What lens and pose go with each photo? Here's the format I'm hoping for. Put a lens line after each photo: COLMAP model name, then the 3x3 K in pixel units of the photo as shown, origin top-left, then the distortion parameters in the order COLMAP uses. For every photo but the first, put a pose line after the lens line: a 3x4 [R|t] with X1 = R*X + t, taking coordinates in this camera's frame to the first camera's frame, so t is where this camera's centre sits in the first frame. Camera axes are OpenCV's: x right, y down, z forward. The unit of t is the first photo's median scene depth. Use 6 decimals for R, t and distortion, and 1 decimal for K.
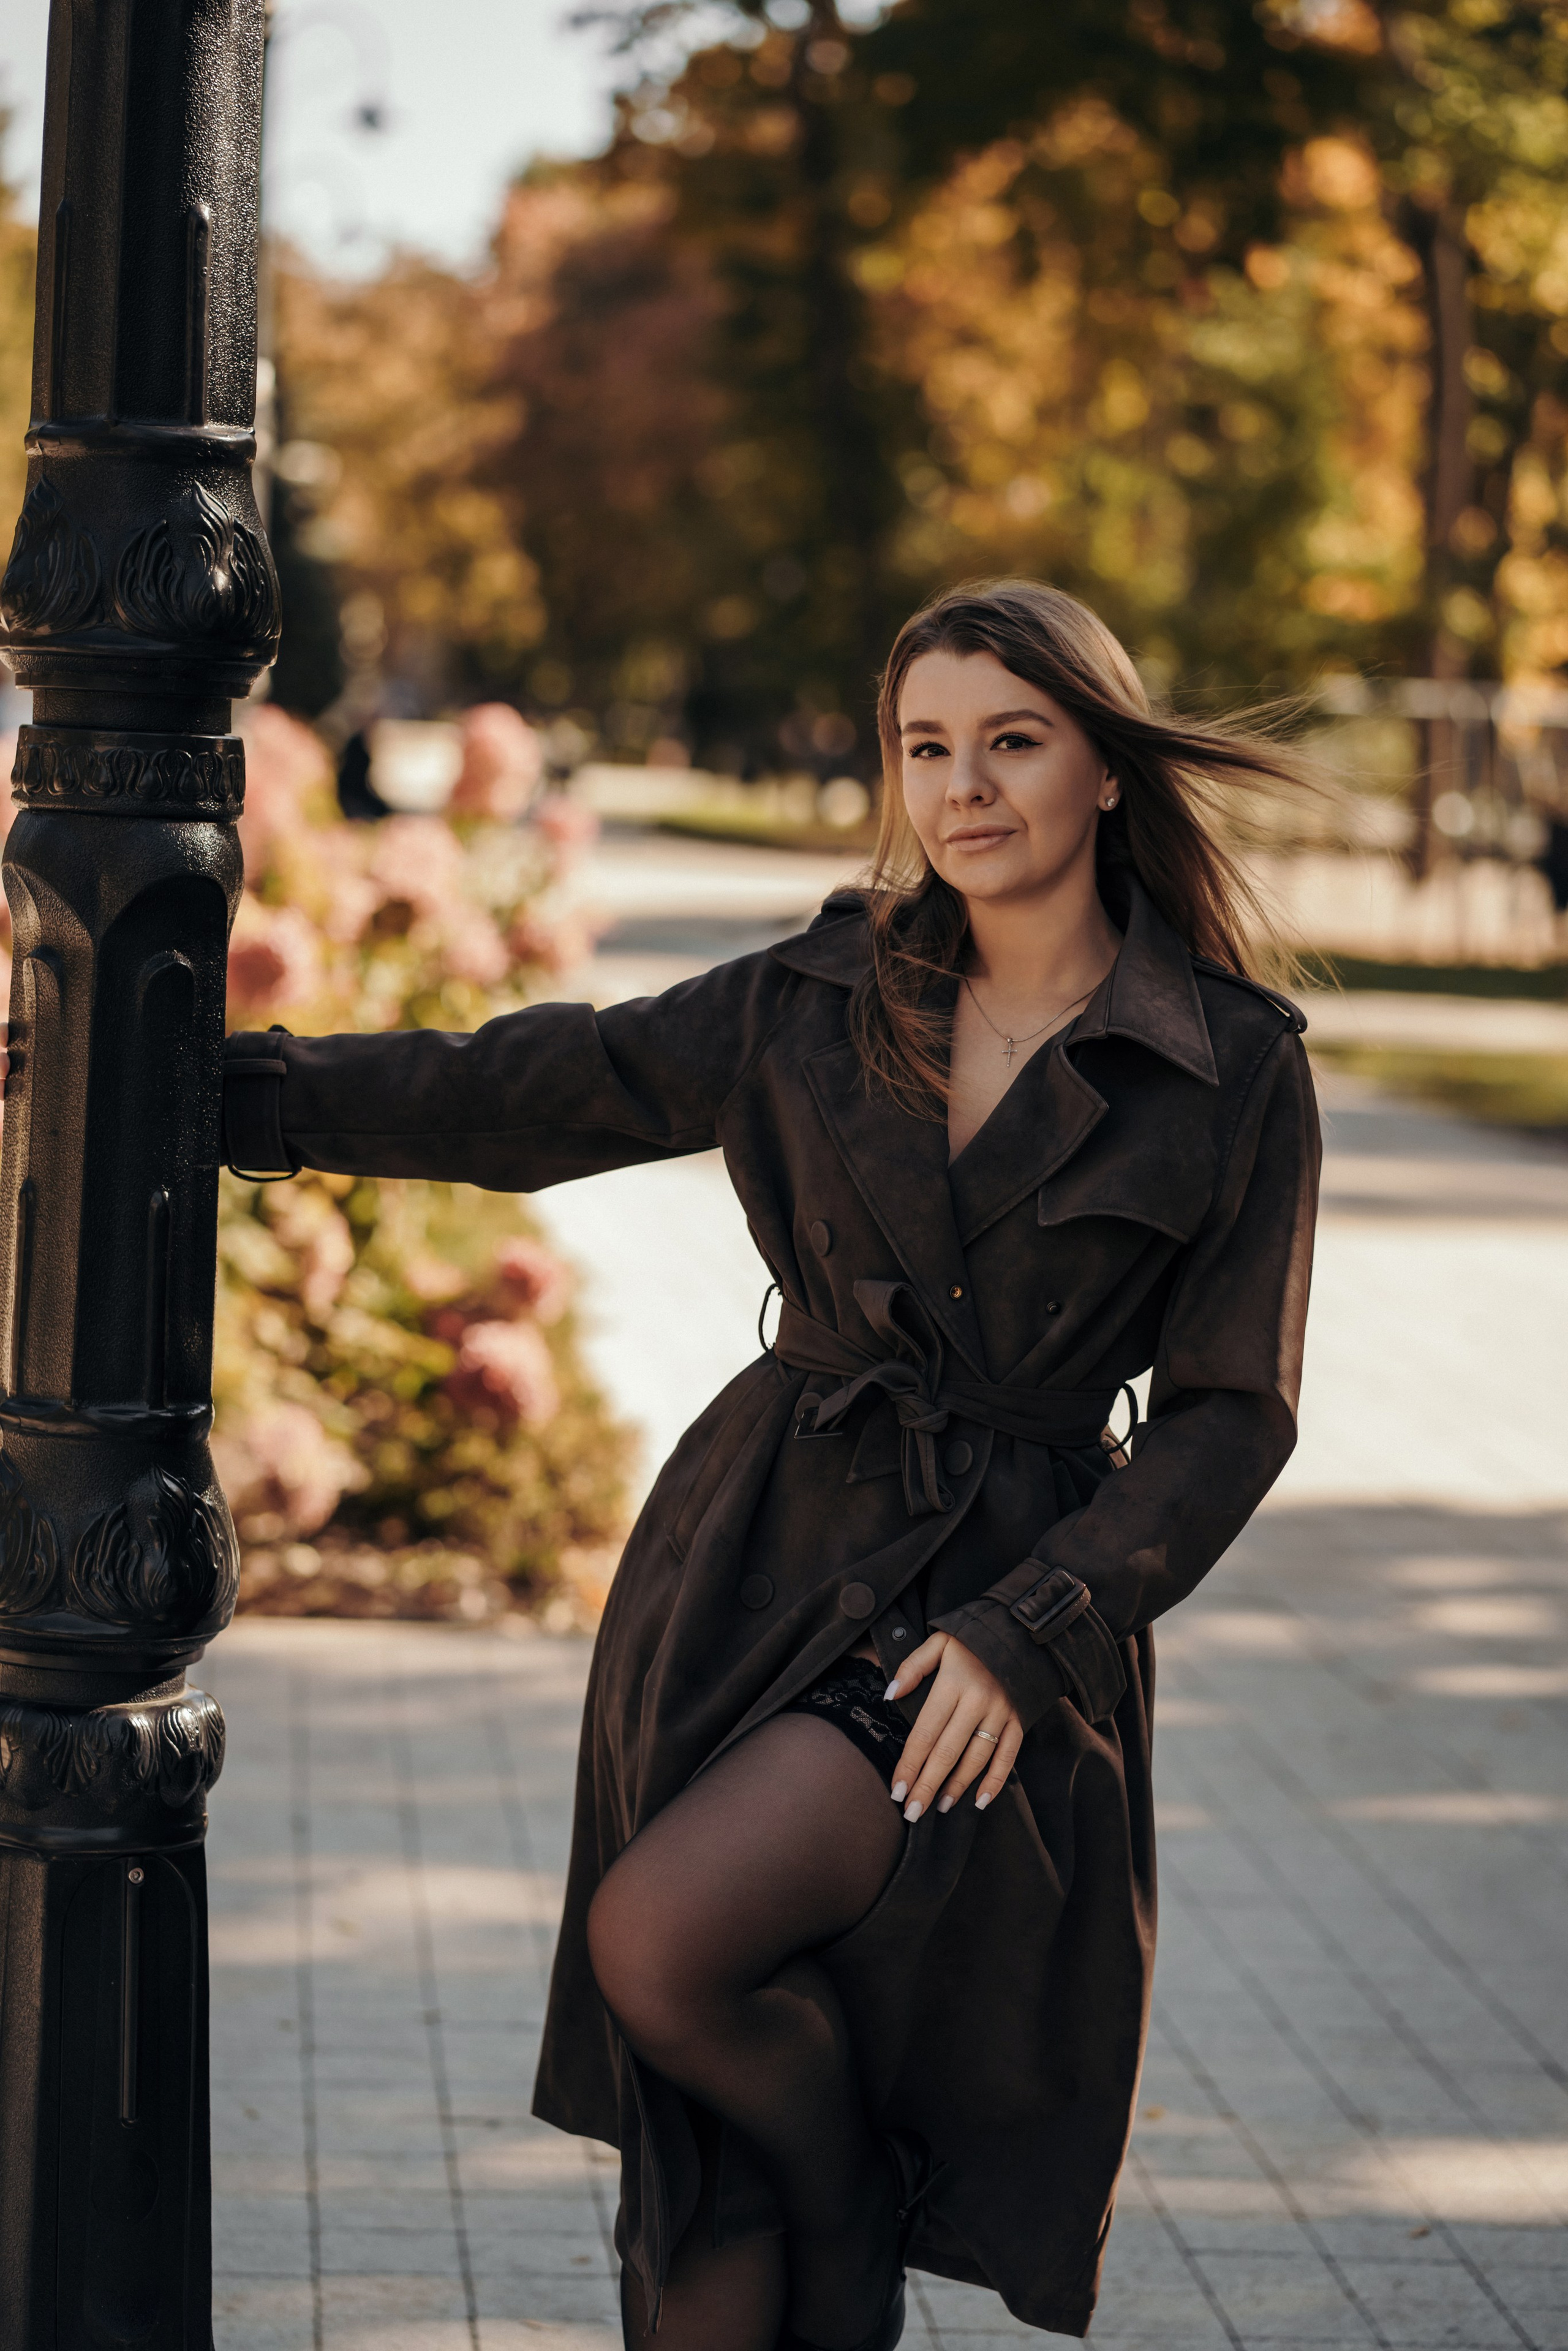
lens RADIAL K [[5747.8, 0, 784.0], [0, 5747.8, 872.3], [0, 0, 1]] dist [-0.051353, 0.805671]
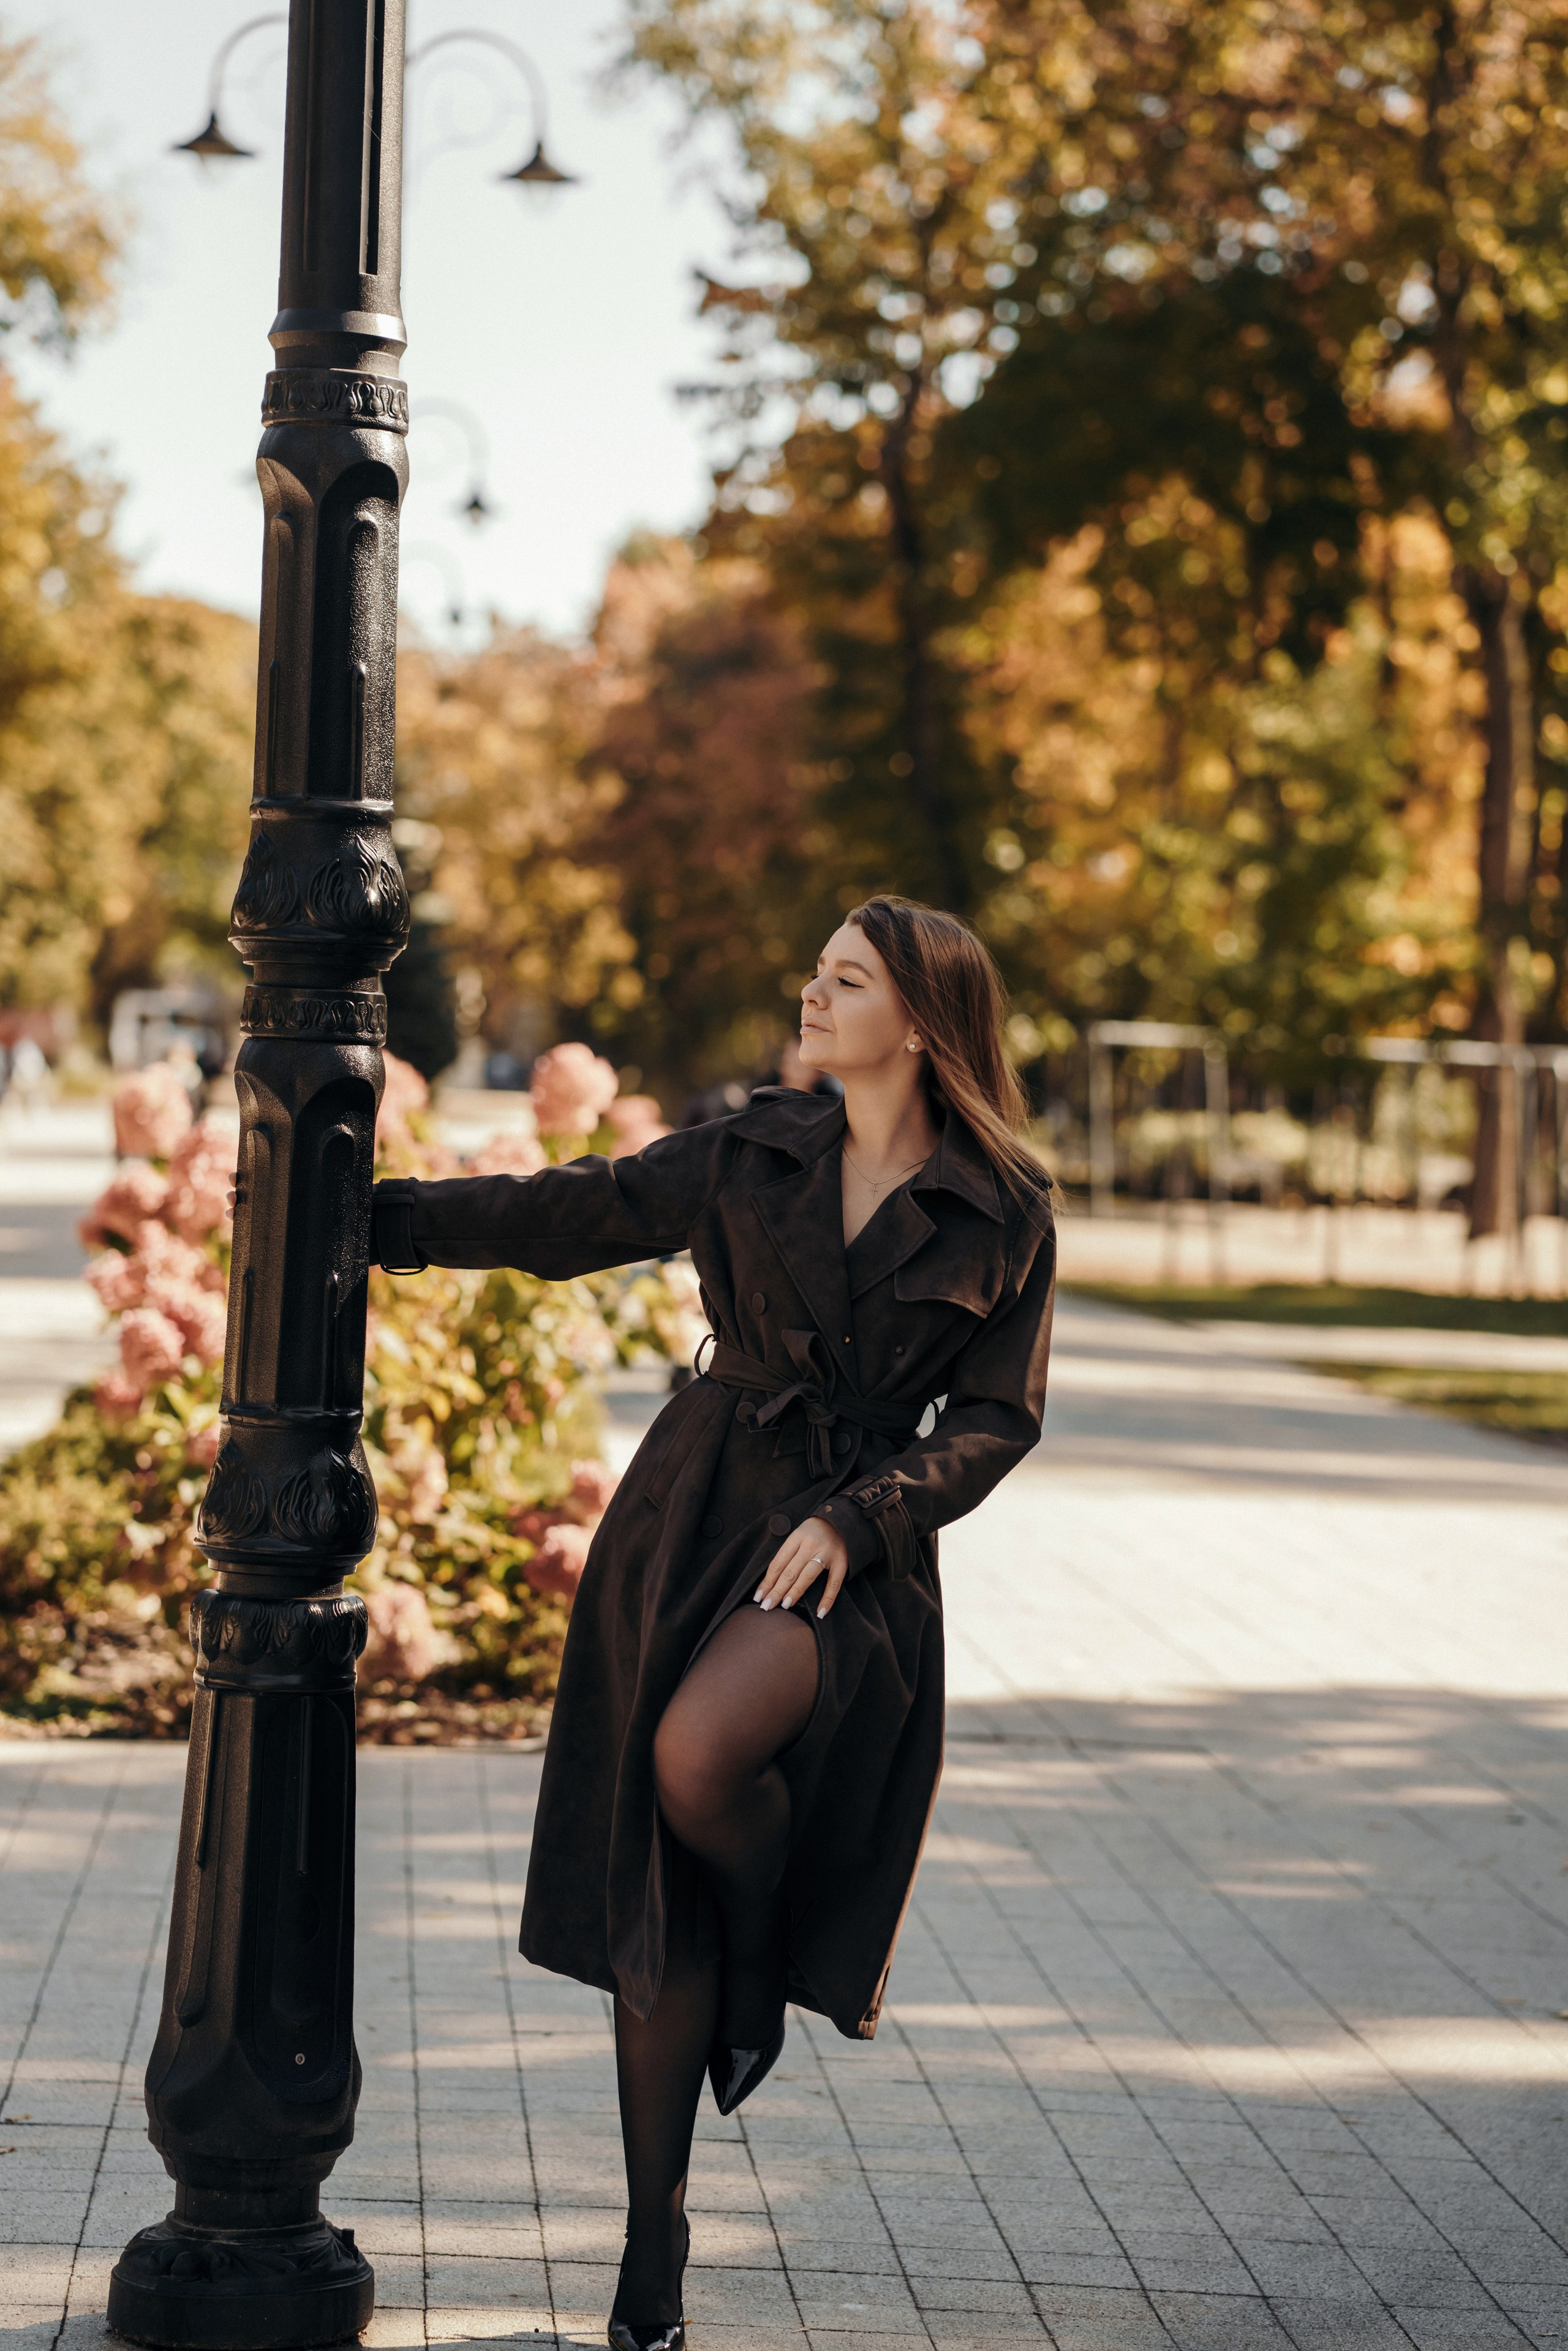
lens RADIAL K [[5767.3, 0, 782.9], [0, 5767.3, 847.5], [0, 0, 1]] dist [0.786847, 0.106344]
pose [[0.999806, -0.003732, -0.019321, 0.037088], [0.002398, 0.997639, -0.068639, 0.036205], [0.019531, 0.068579, 0.997454, -0.472536]]
